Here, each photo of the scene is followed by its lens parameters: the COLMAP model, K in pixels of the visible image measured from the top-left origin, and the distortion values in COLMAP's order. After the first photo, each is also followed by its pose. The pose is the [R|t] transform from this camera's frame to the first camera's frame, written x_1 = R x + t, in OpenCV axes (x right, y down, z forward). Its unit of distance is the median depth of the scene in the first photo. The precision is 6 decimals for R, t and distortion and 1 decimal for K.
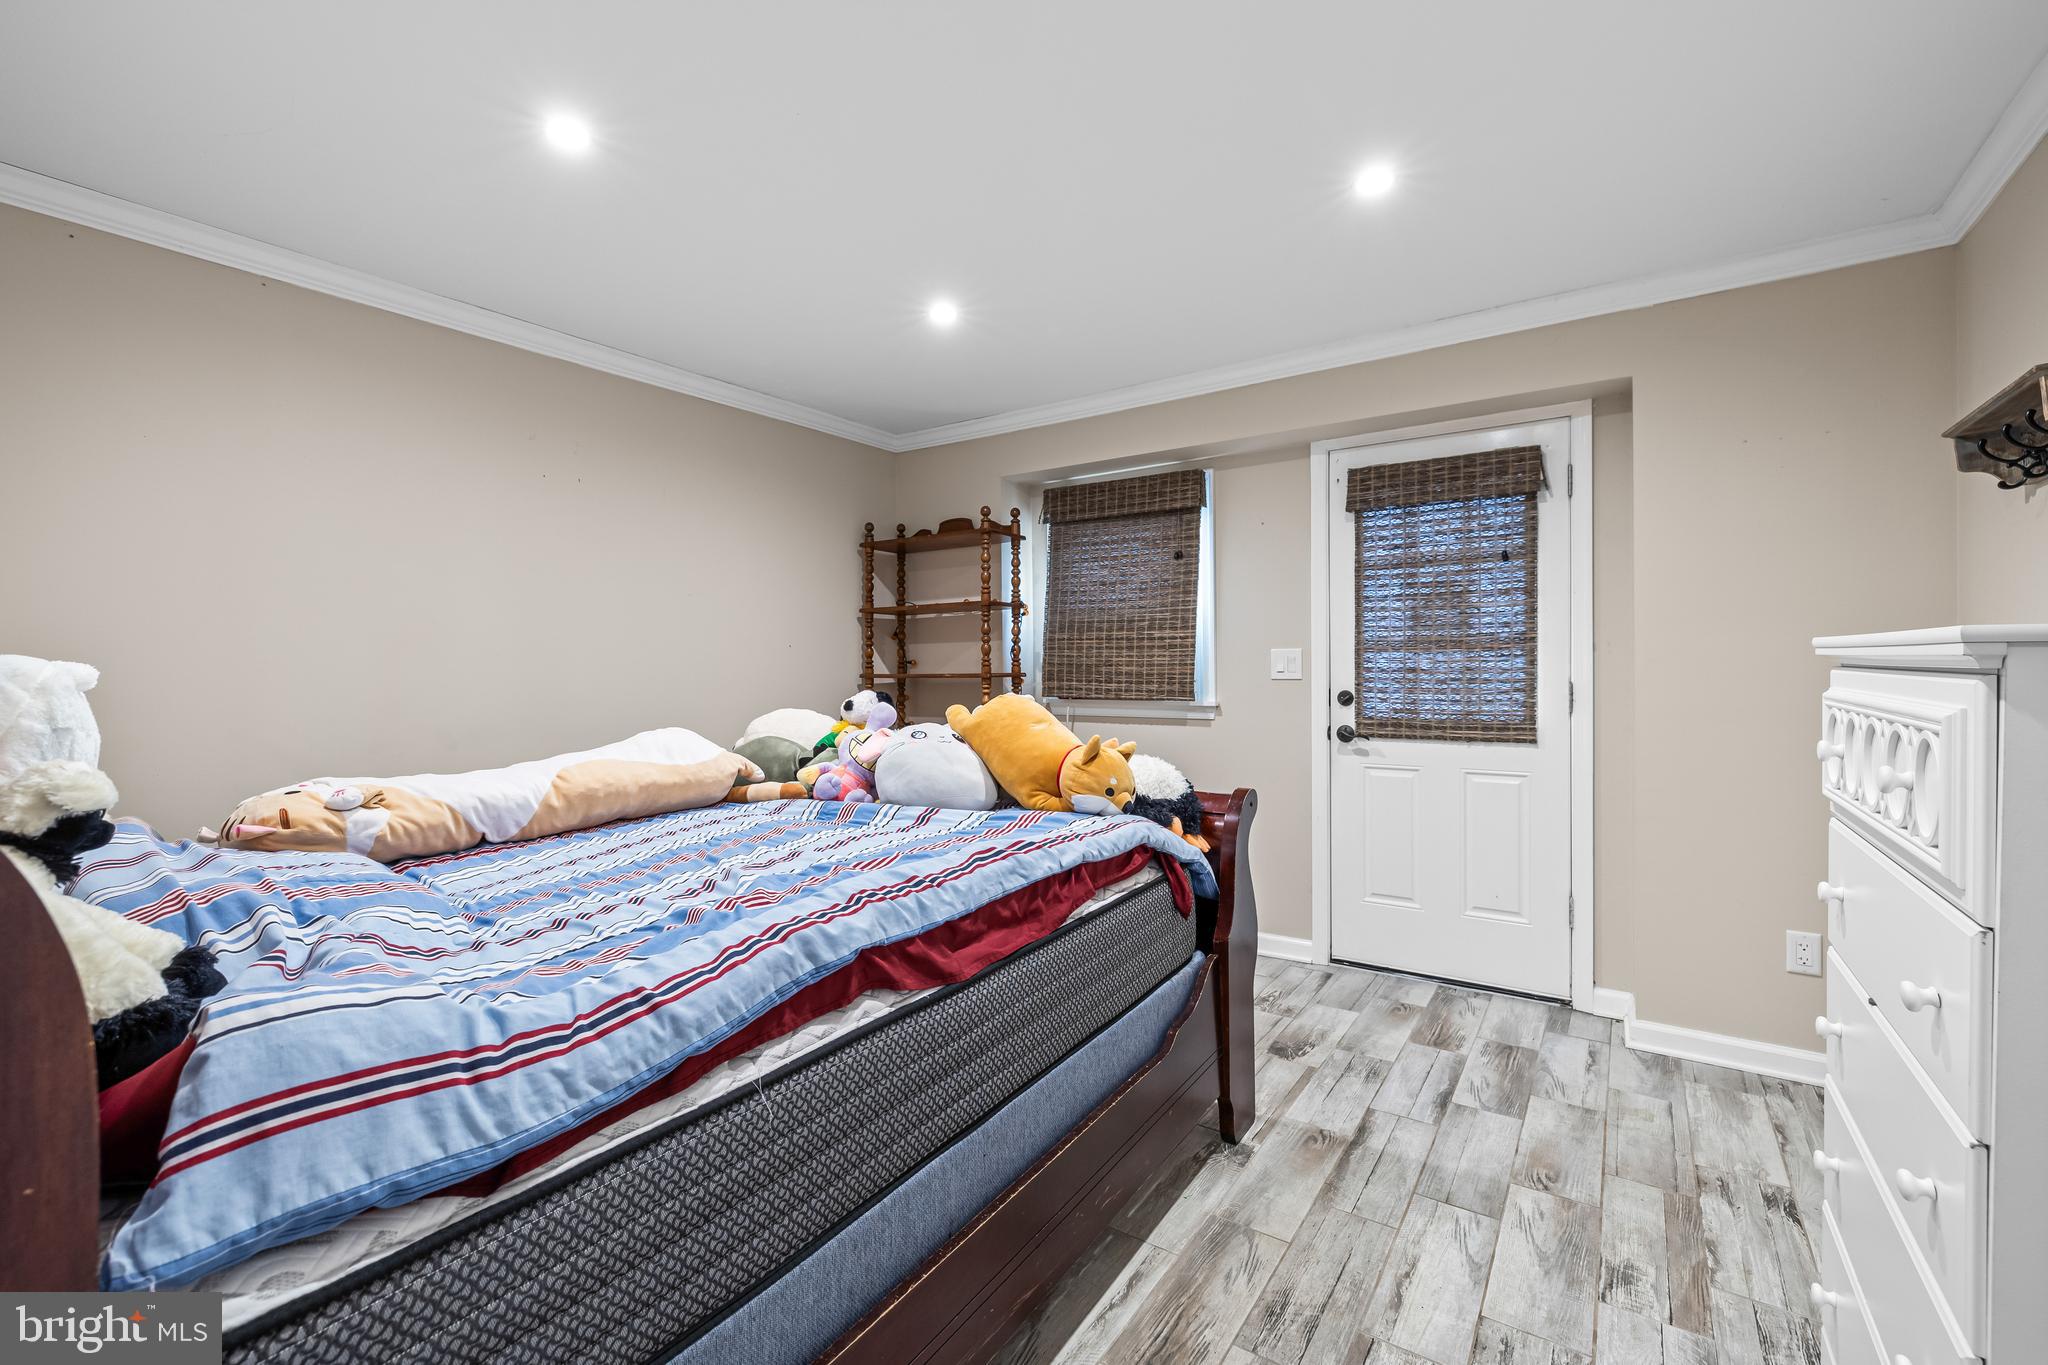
lens RADIAL K [[860.3, 0, 1013.9], [0, 860.3, 657.1], [0, 0, 1]] dist [0.001173, -0.002339]
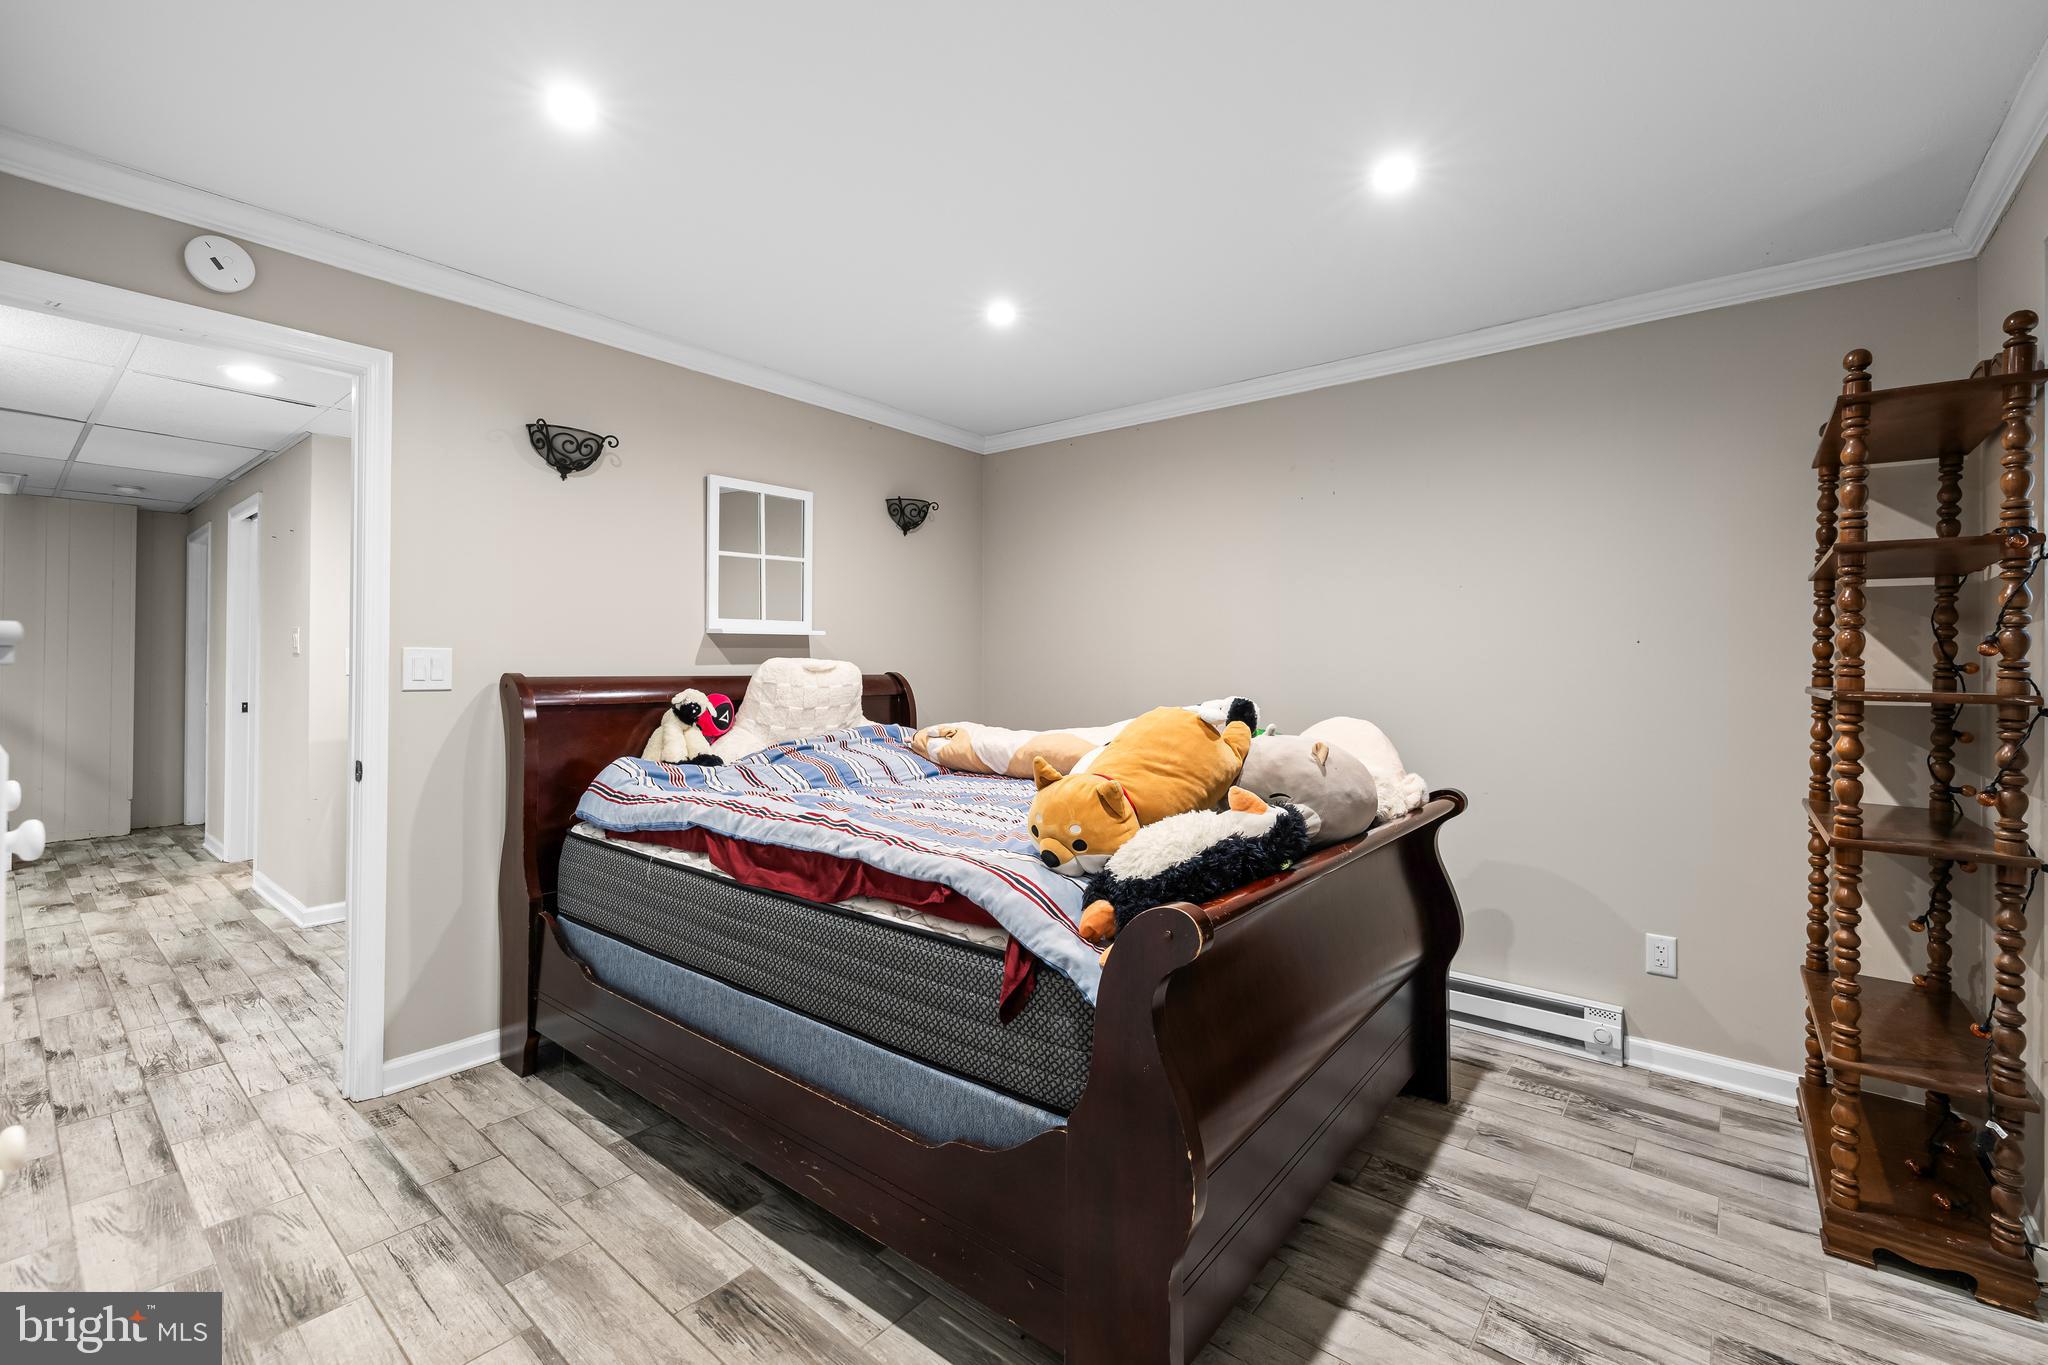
lens RADIAL K [[860.3, 0, 1013.9], [0, 860.3, 657.1], [0, 0, 1]] dist [0.001173, -0.002339]
pose [[-0.085690, -0.005256, -0.996308, 1.174630], [0.007231, 0.999956, -0.005897, 0.010202], [0.996296, -0.007710, -0.085648, 1.391167]]
